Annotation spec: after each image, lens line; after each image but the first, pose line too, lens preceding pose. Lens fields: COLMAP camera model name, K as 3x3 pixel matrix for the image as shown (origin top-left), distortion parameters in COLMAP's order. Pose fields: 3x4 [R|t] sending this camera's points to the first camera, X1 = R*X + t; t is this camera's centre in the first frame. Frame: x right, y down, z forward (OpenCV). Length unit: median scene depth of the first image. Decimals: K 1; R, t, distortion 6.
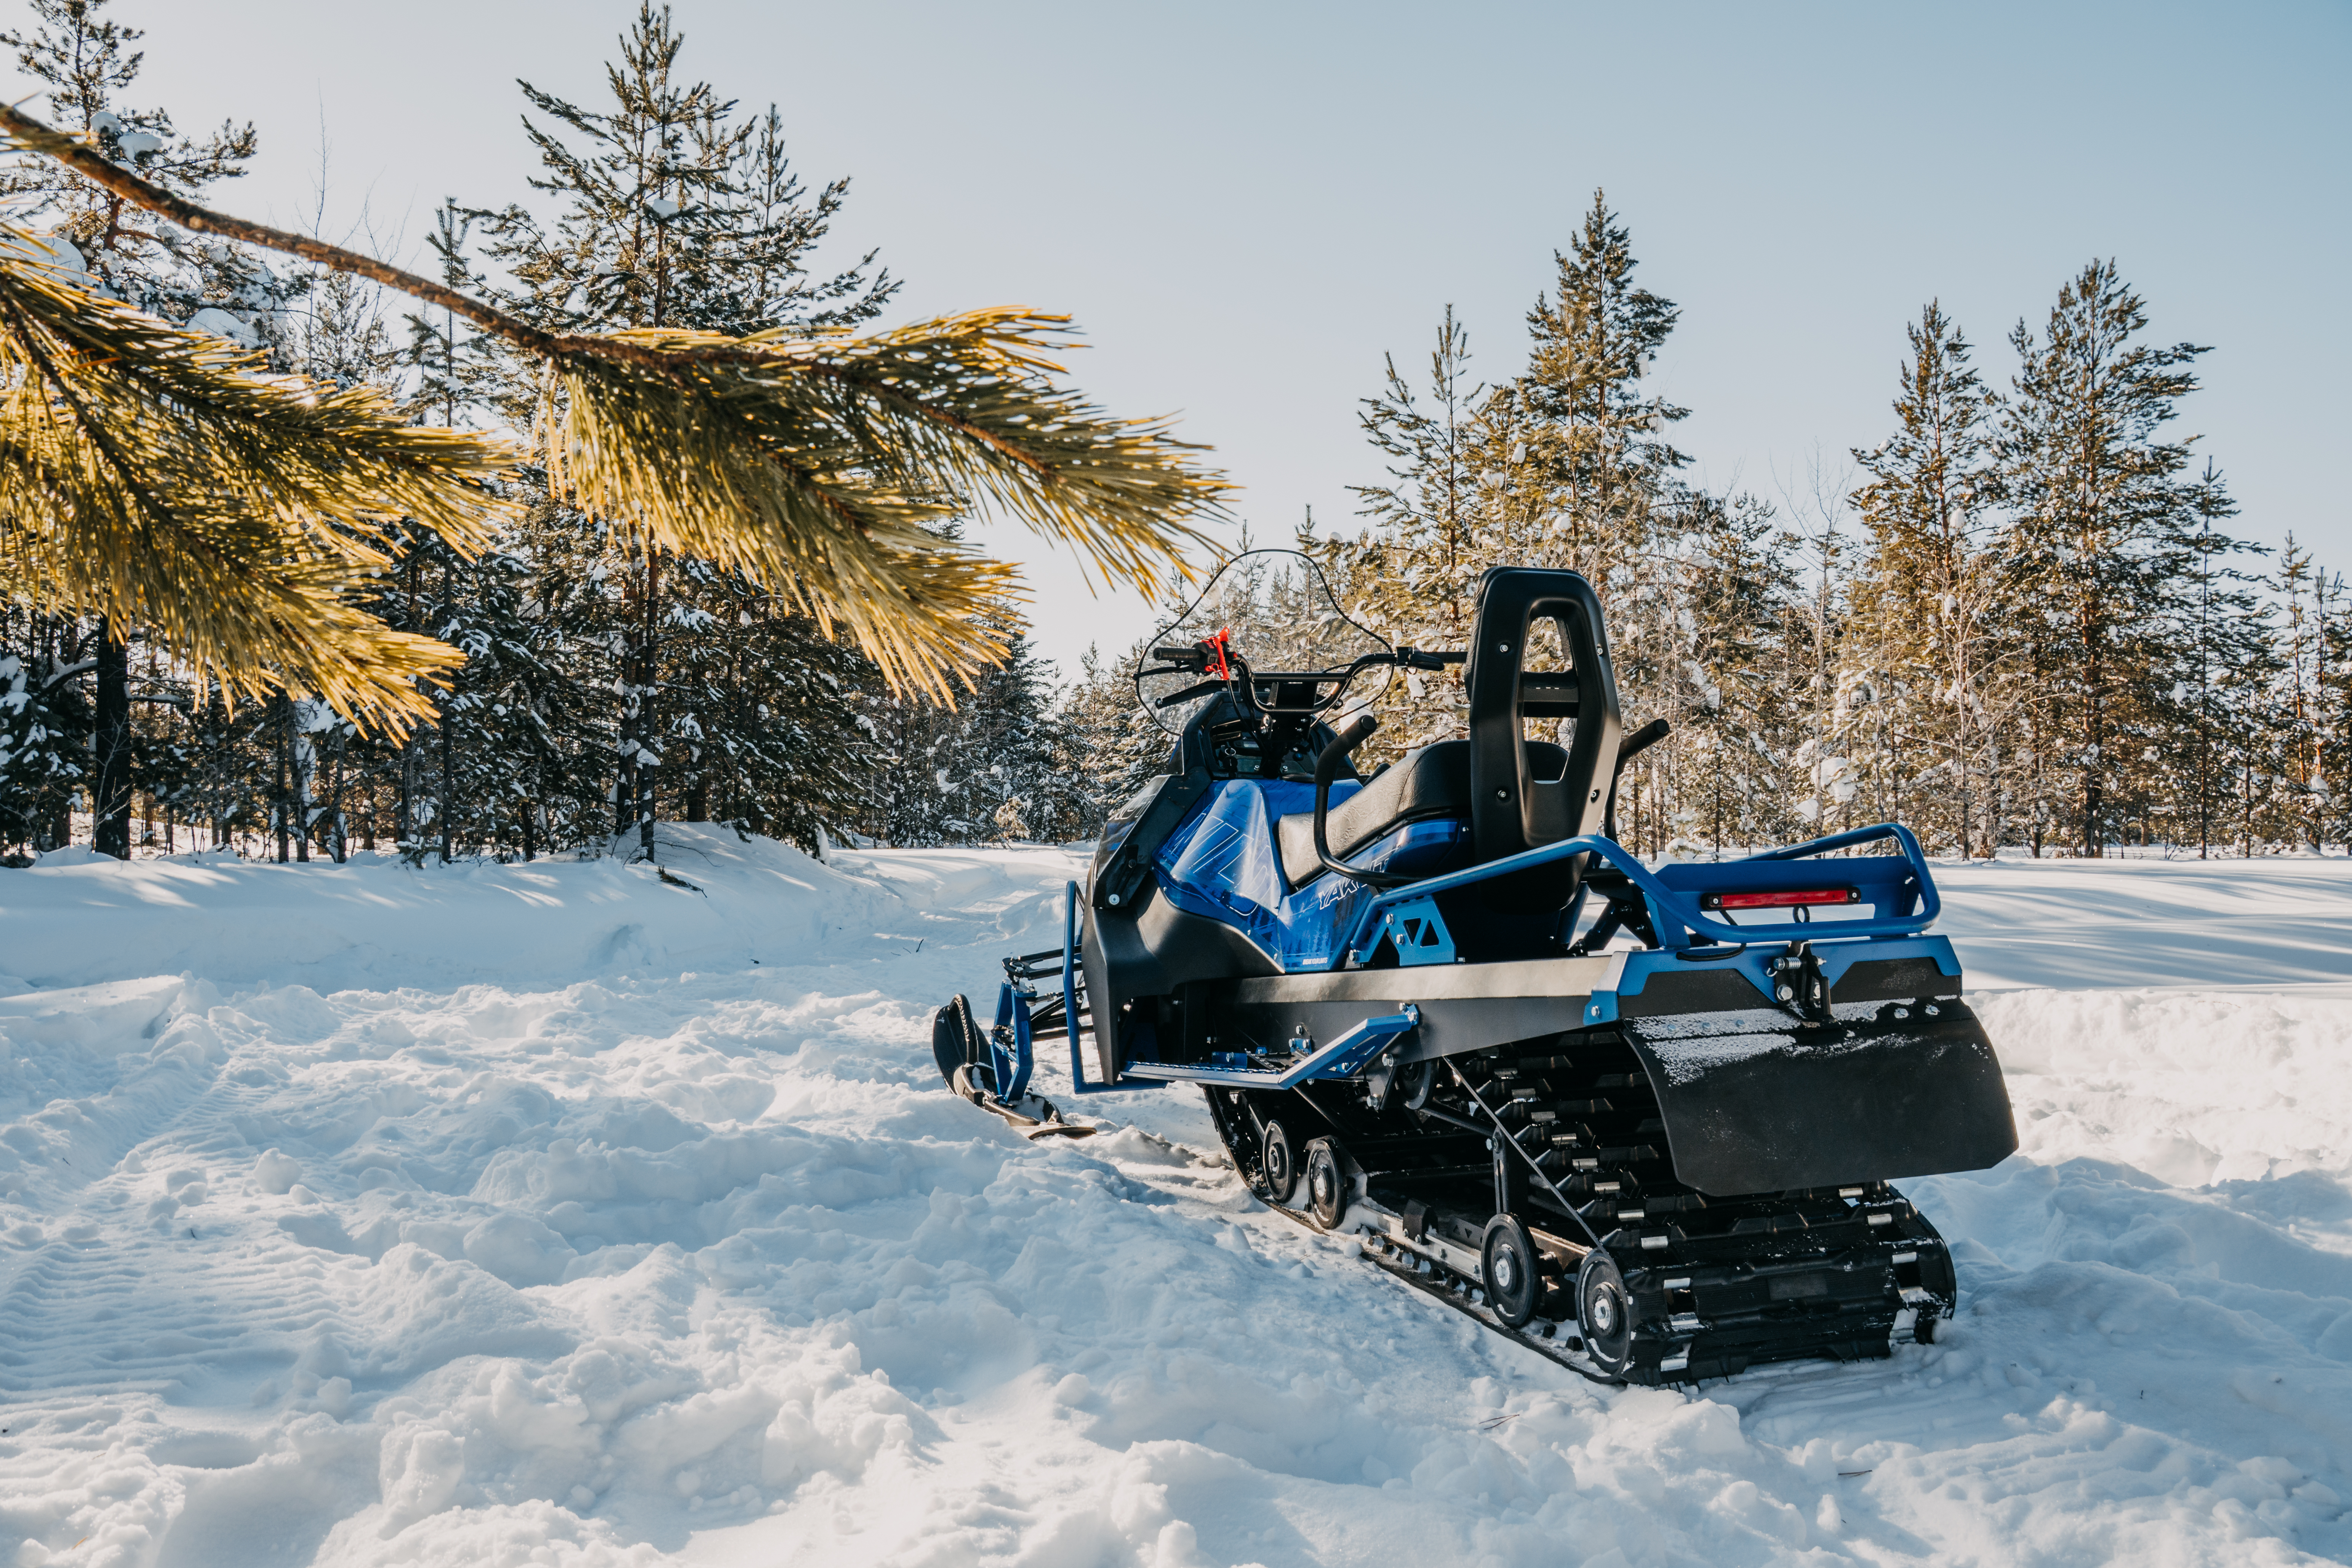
lens RADIAL K [[1758.6, 0, 1173.6], [0, 1758.6, 763.8], [0, 0, 1]] dist [-0.087303, 0.011492]
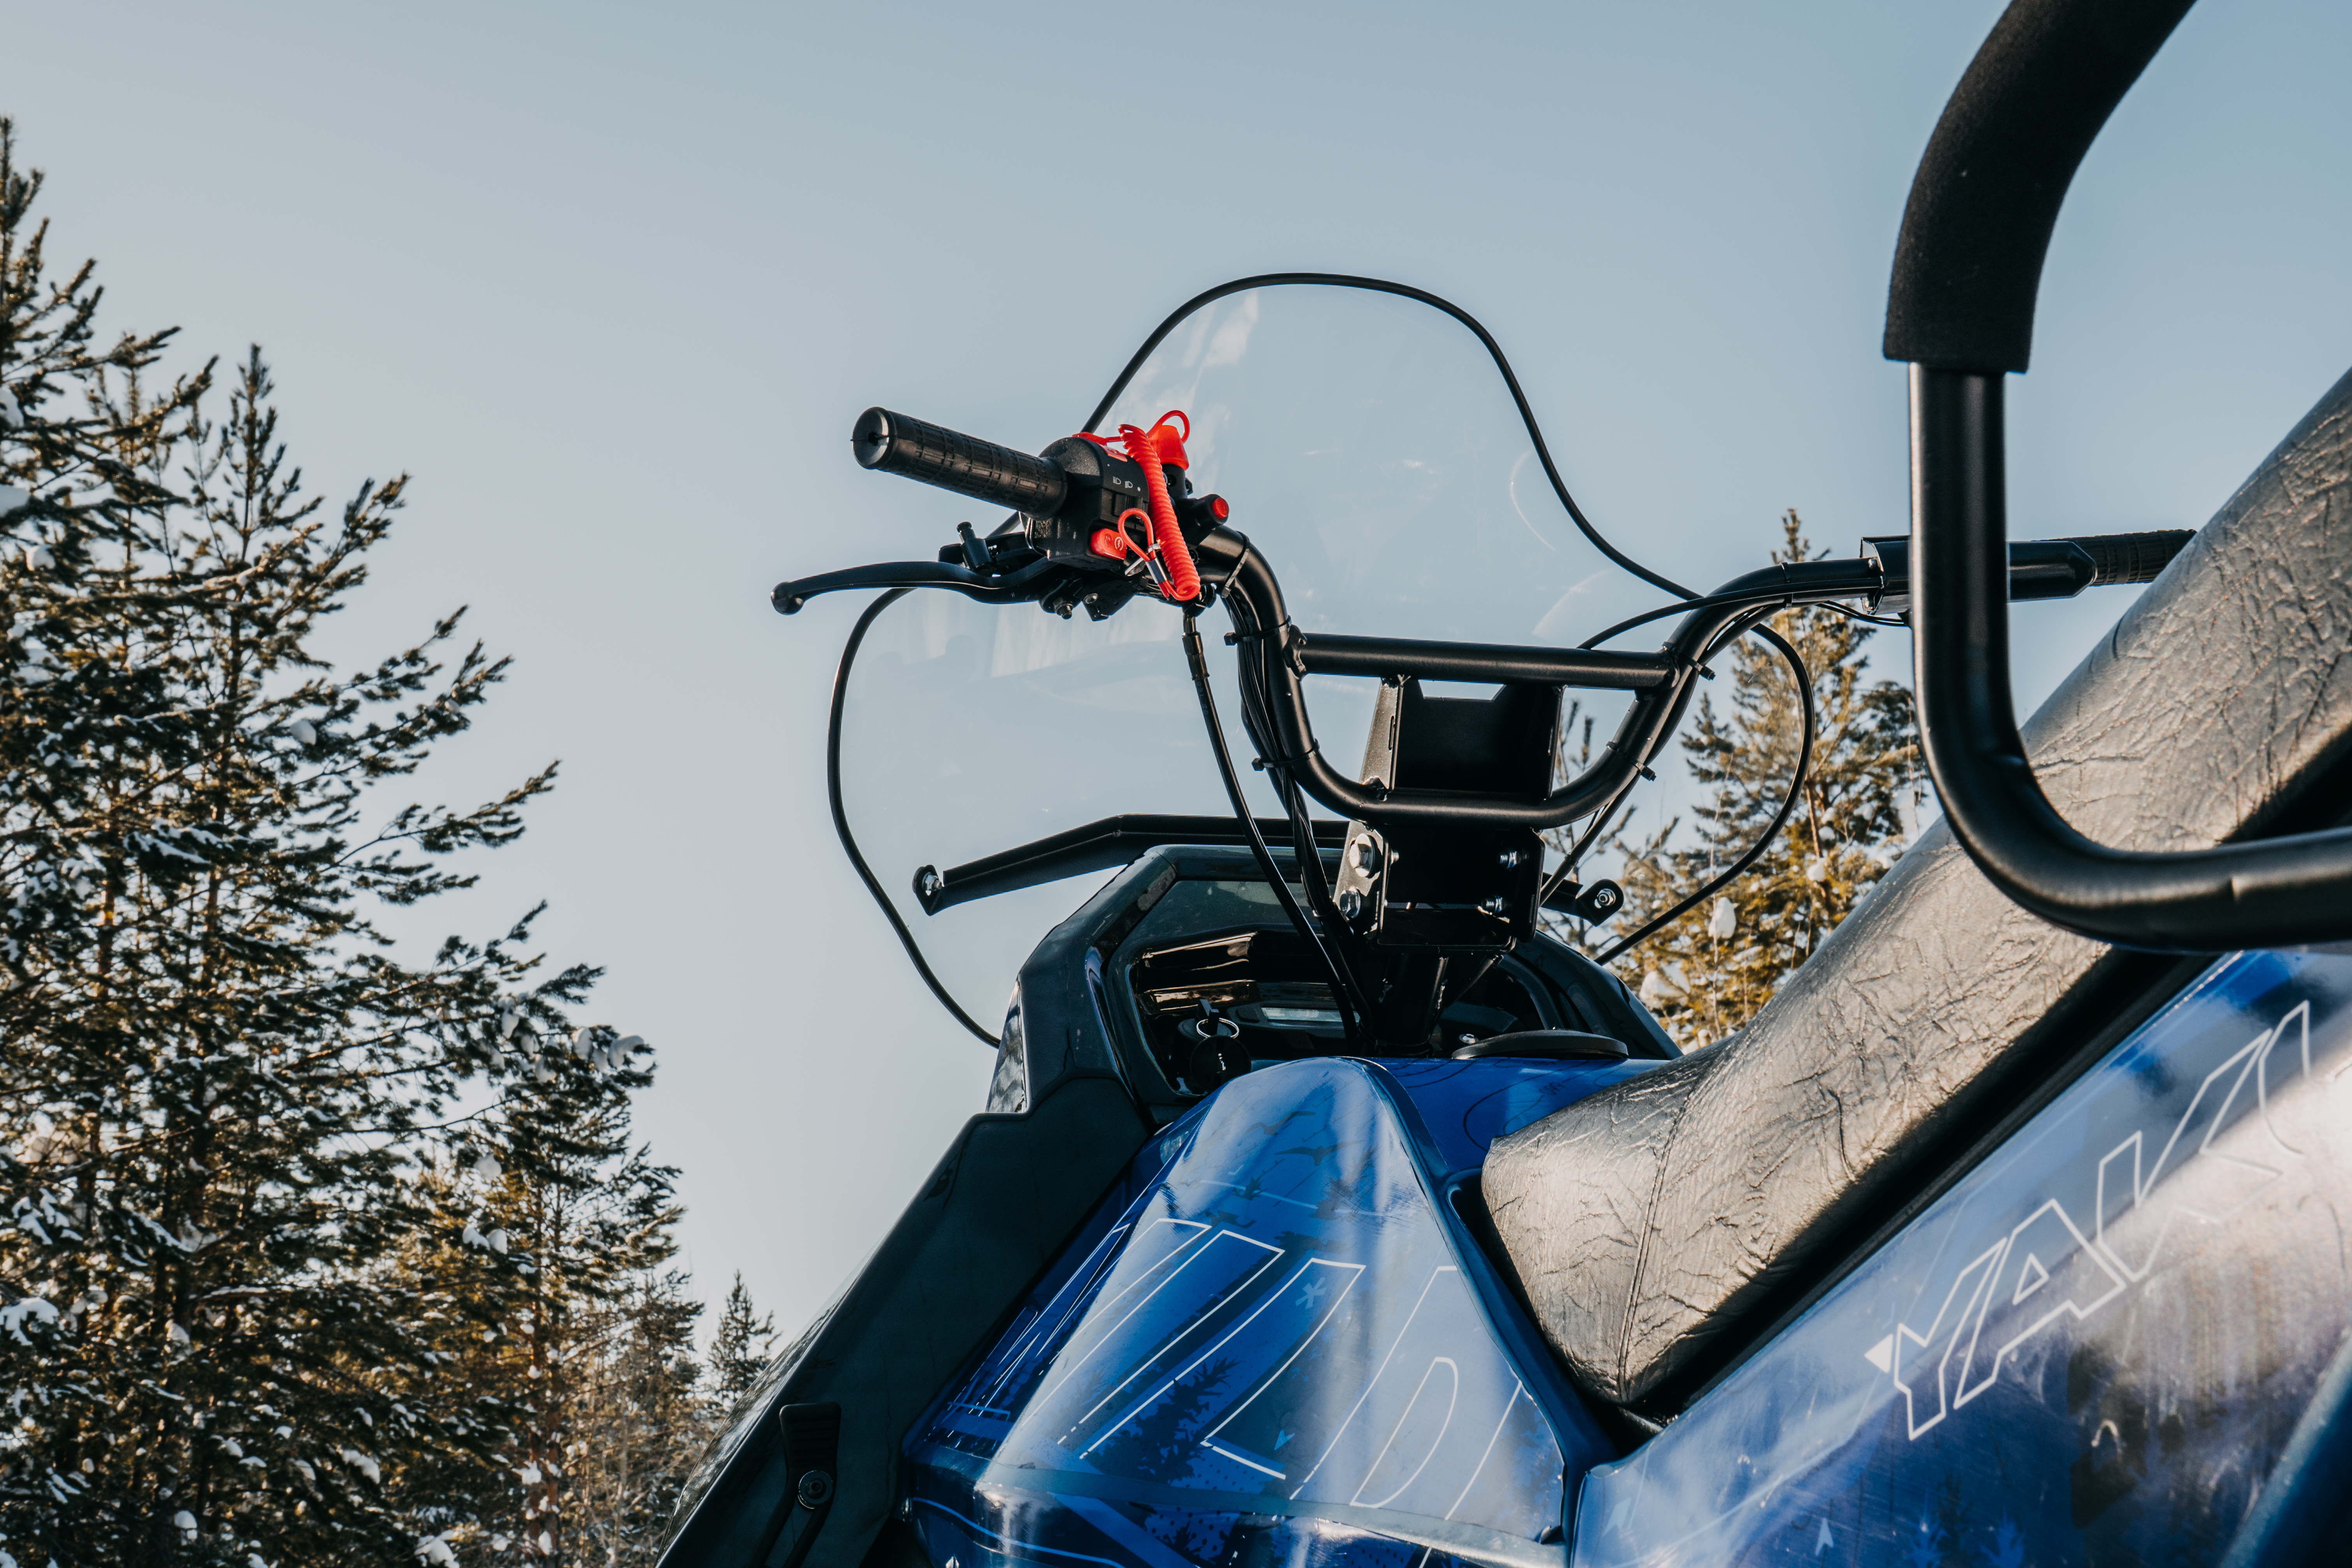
lens RADIAL K [[3014.9, 0, 1167.2], [0, 3014.9, 791.7], [0, 0, 1]] dist [0.121818, 0.000000]
pose [[0.998123, -0.046859, 0.039436, 0.002307], [0.055884, 0.960285, -0.273367, 0.018770], [-0.025060, 0.275058, 0.961101, 0.138398]]
